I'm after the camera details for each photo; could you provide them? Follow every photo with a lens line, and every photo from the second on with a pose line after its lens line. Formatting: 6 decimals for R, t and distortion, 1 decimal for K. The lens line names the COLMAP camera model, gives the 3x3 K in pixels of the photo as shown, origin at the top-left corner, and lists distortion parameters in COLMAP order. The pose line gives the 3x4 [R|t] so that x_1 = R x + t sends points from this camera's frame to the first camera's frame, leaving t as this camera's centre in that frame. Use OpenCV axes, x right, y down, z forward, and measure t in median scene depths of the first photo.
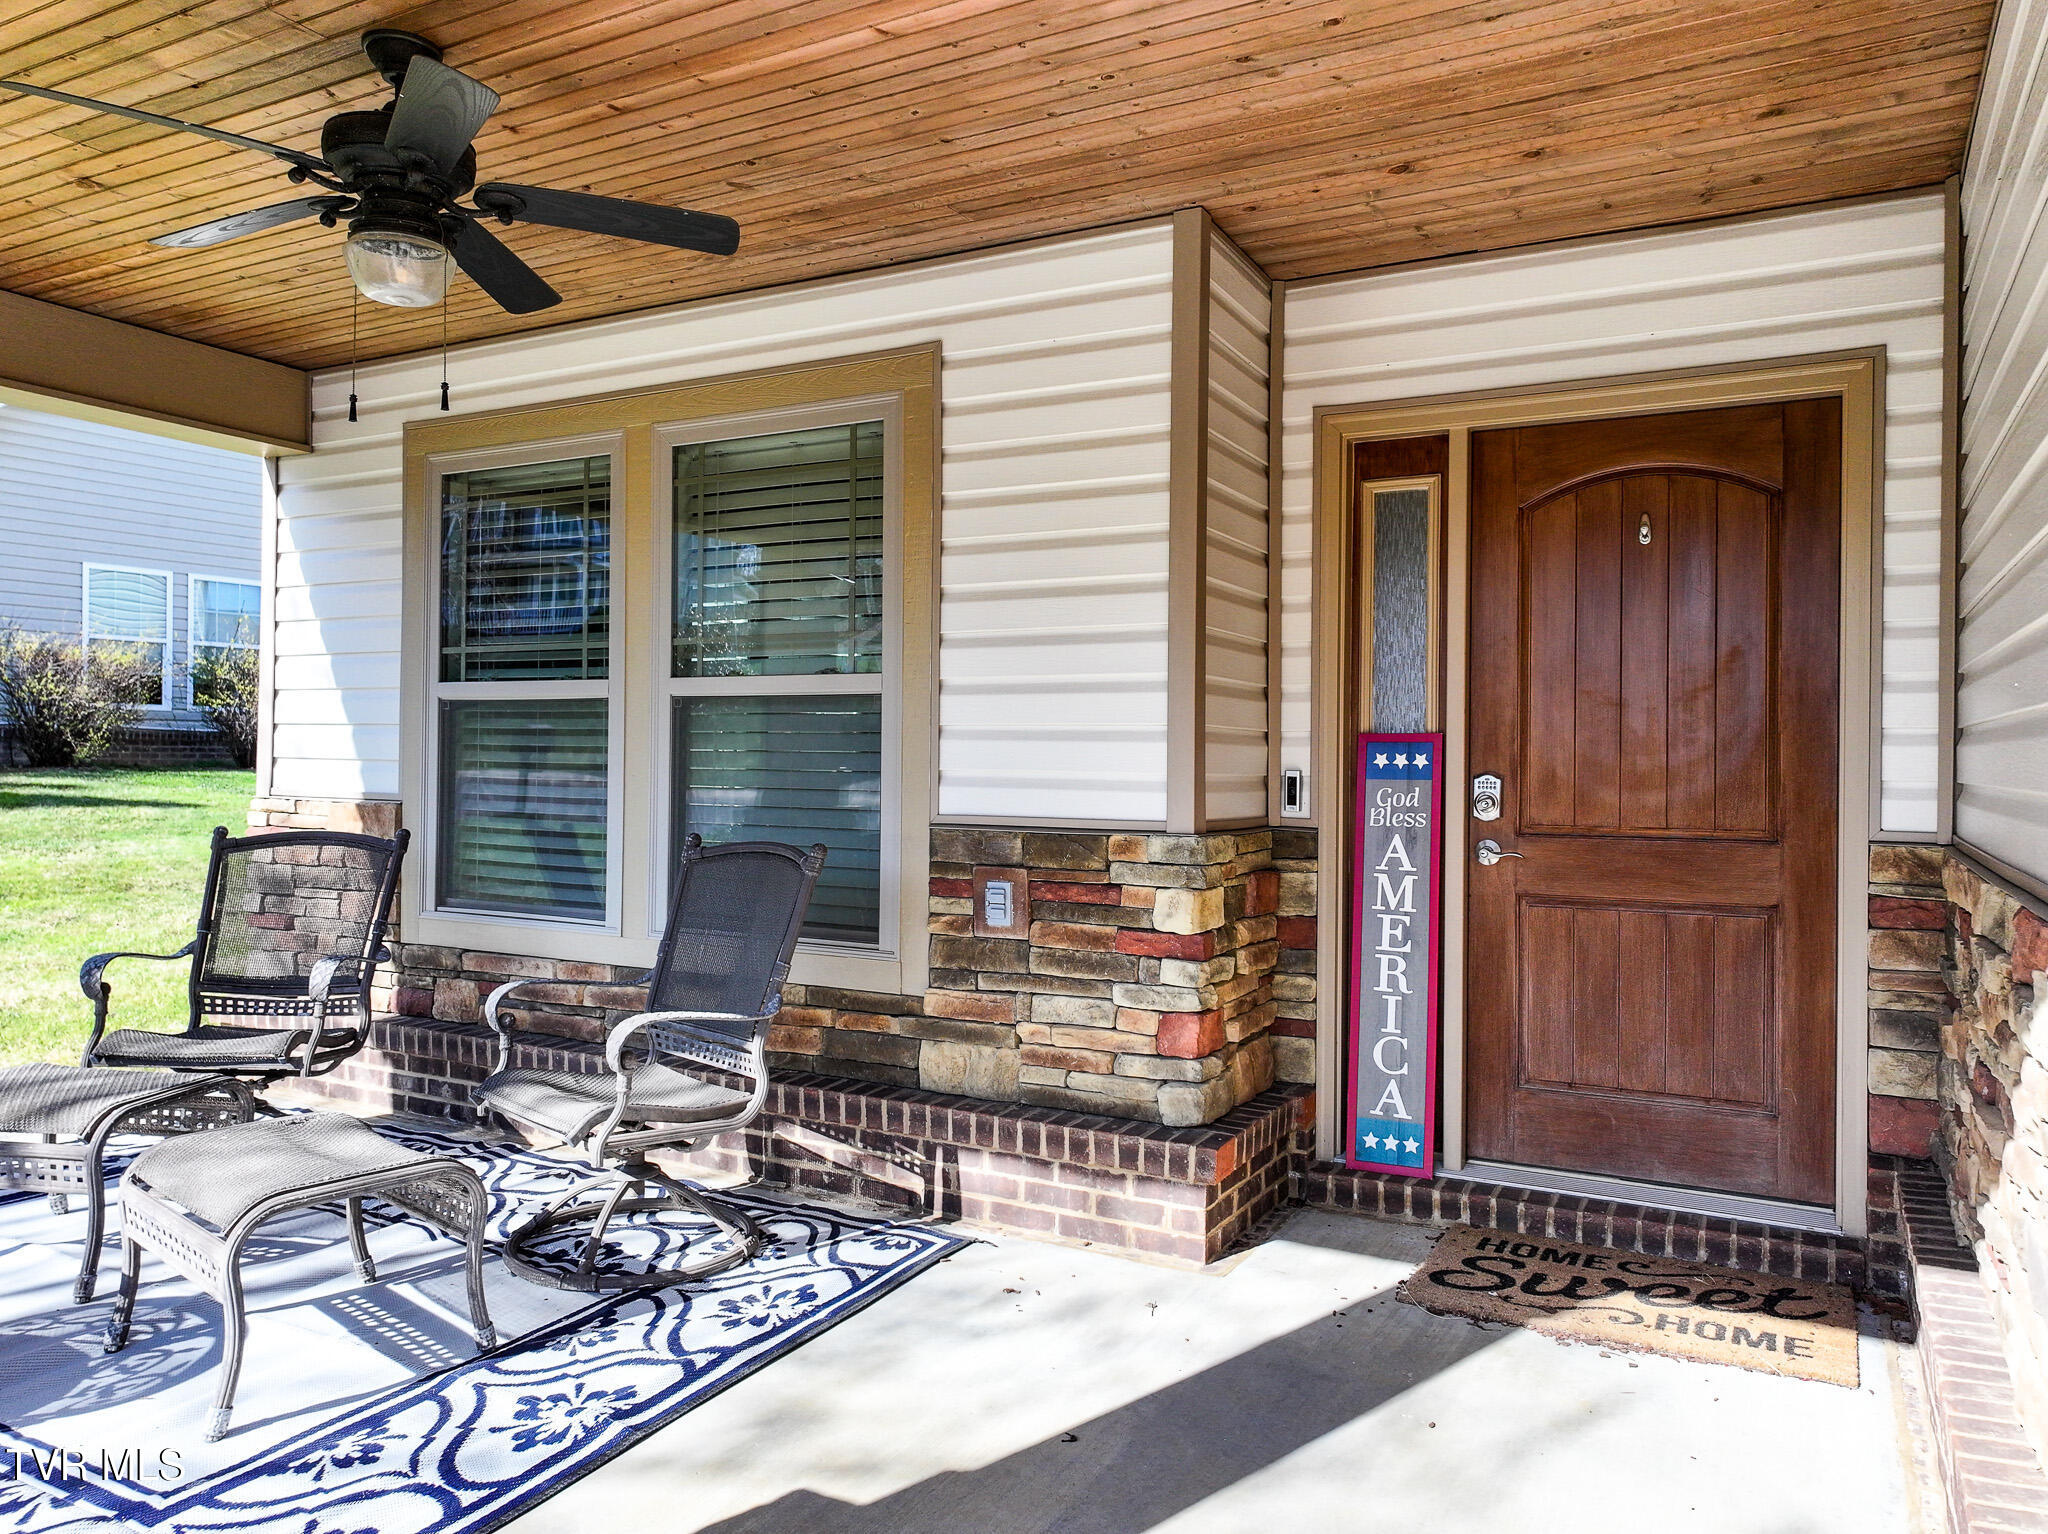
lens RADIAL K [[1436.7, 0, 1023.5], [0, 1436.7, 761.6], [0, 0, 1]] dist [0.000307, 0.013444]
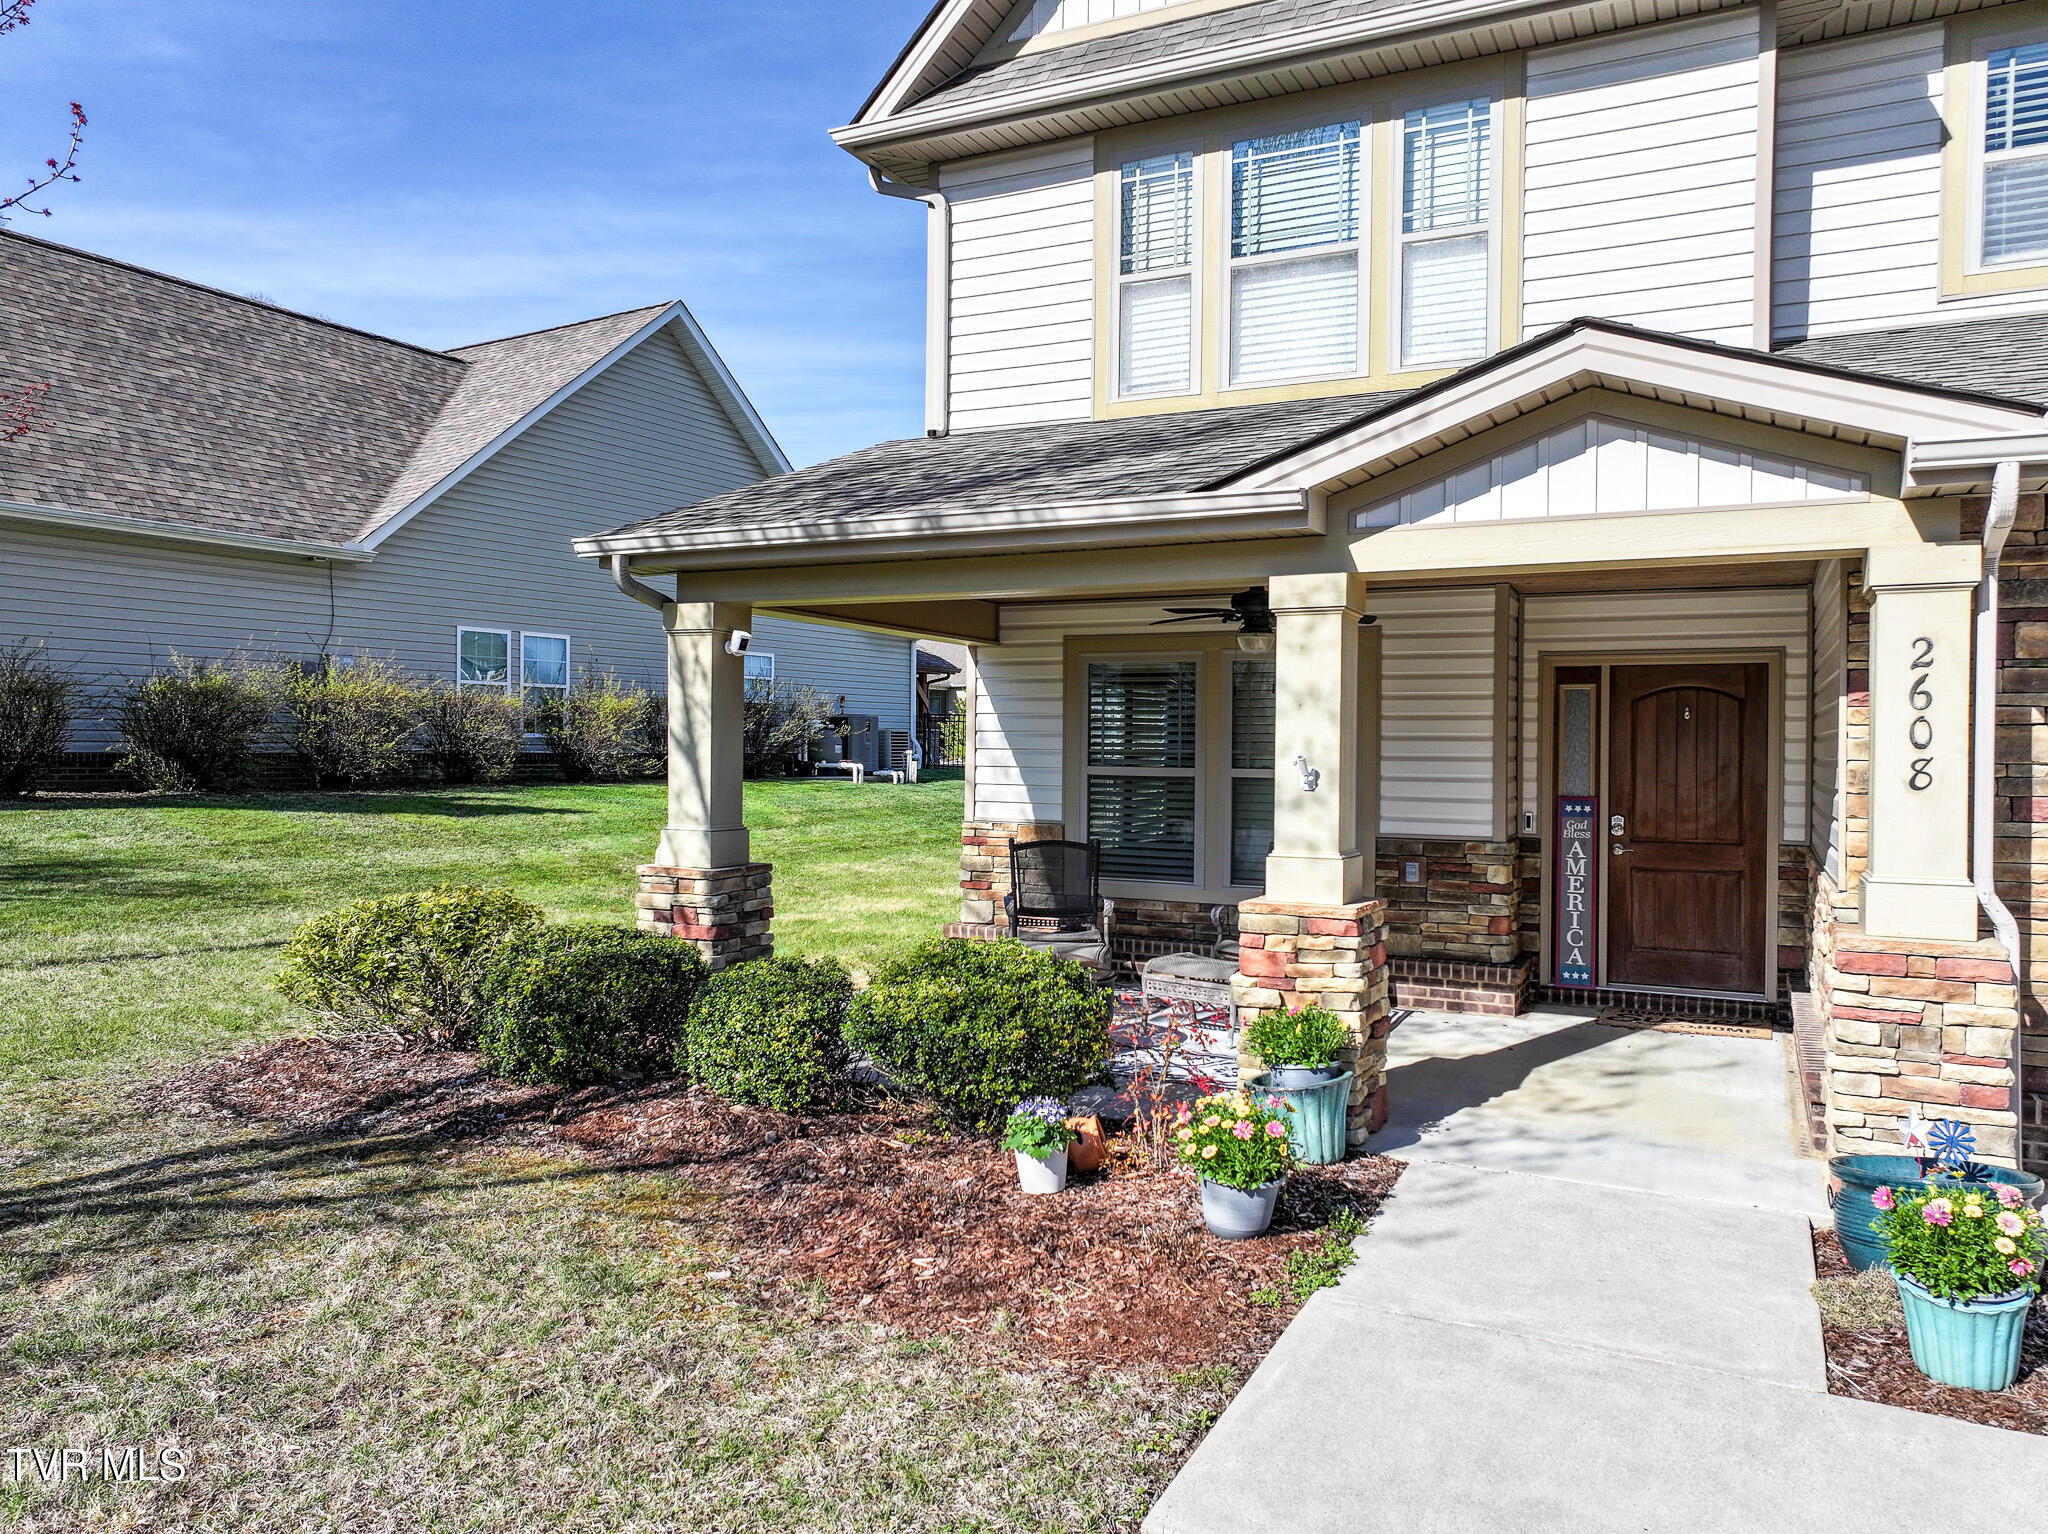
lens RADIAL K [[1436.7, 0, 1023.3], [0, 1436.7, 759.4], [0, 0, 1]] dist [0.000307, 0.013444]
pose [[0.999532, -0.002724, 0.030481, -0.715952], [0.002457, 0.999958, 0.008808, -0.105661], [-0.030504, -0.008729, 0.999497, -1.303505]]
